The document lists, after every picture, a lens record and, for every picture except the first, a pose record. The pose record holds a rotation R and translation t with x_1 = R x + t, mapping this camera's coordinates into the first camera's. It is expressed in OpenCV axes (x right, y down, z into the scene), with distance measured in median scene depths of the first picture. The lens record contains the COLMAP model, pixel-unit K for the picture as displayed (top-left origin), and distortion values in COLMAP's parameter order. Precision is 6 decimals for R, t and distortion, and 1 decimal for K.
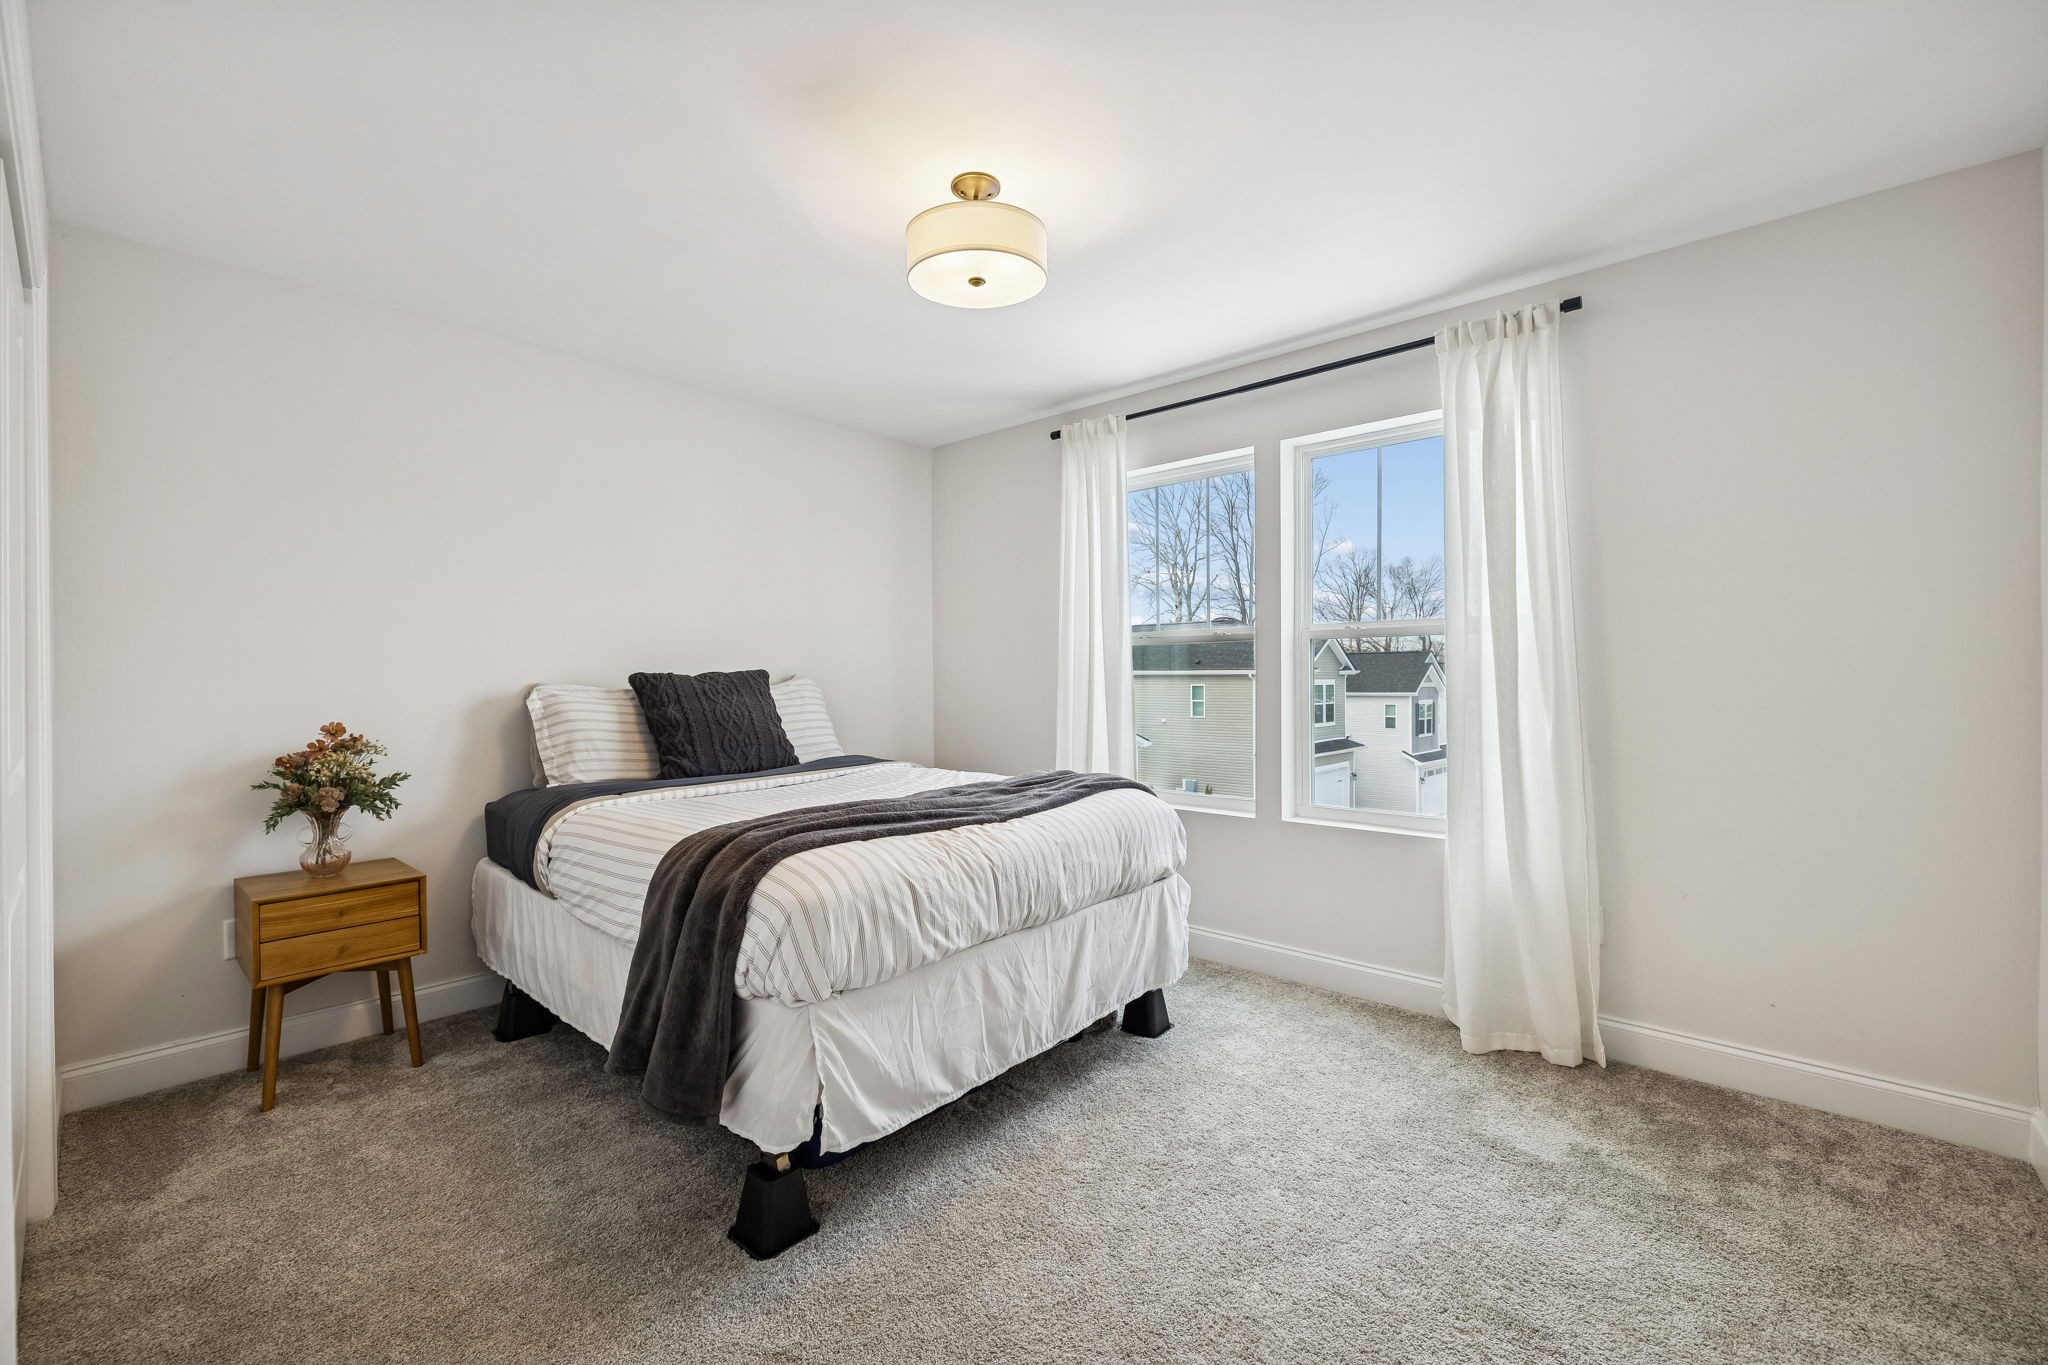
lens RADIAL K [[842.9, 0, 1024.5], [0, 842.9, 679.7], [0, 0, 1]] dist [0.002032, 0.000196]
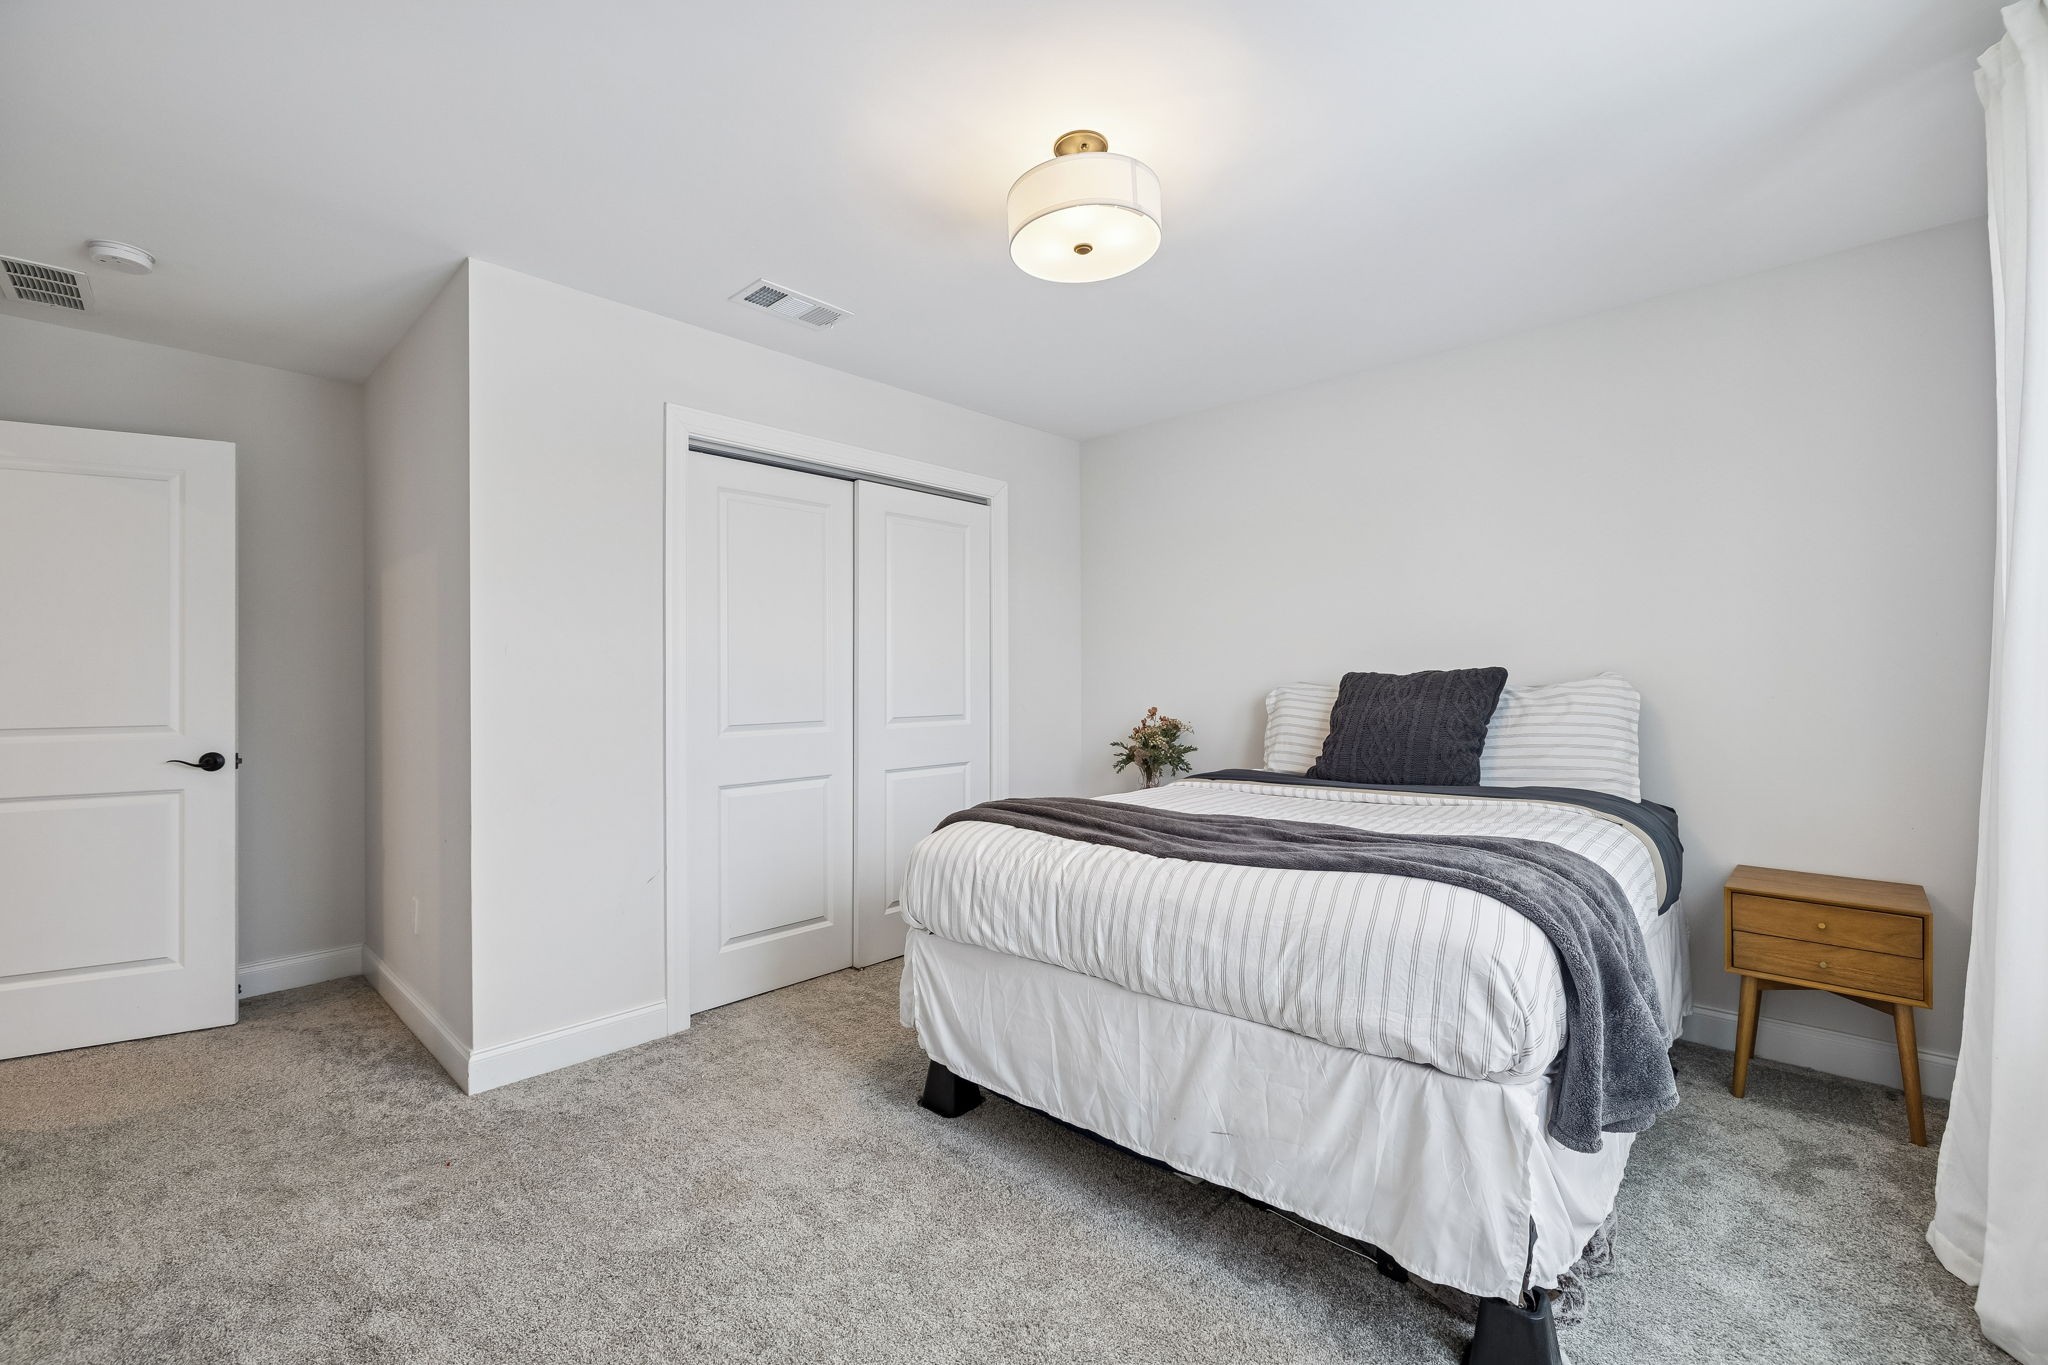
lens RADIAL K [[842.9, 0, 1016.4], [0, 842.9, 680.4], [0, 0, 1]] dist [0.002032, 0.000196]
pose [[-0.008120, 0.005672, -0.999951, 0.808874], [0.002719, 0.999980, 0.005650, -0.007765], [0.999963, -0.002673, -0.008135, 0.888556]]
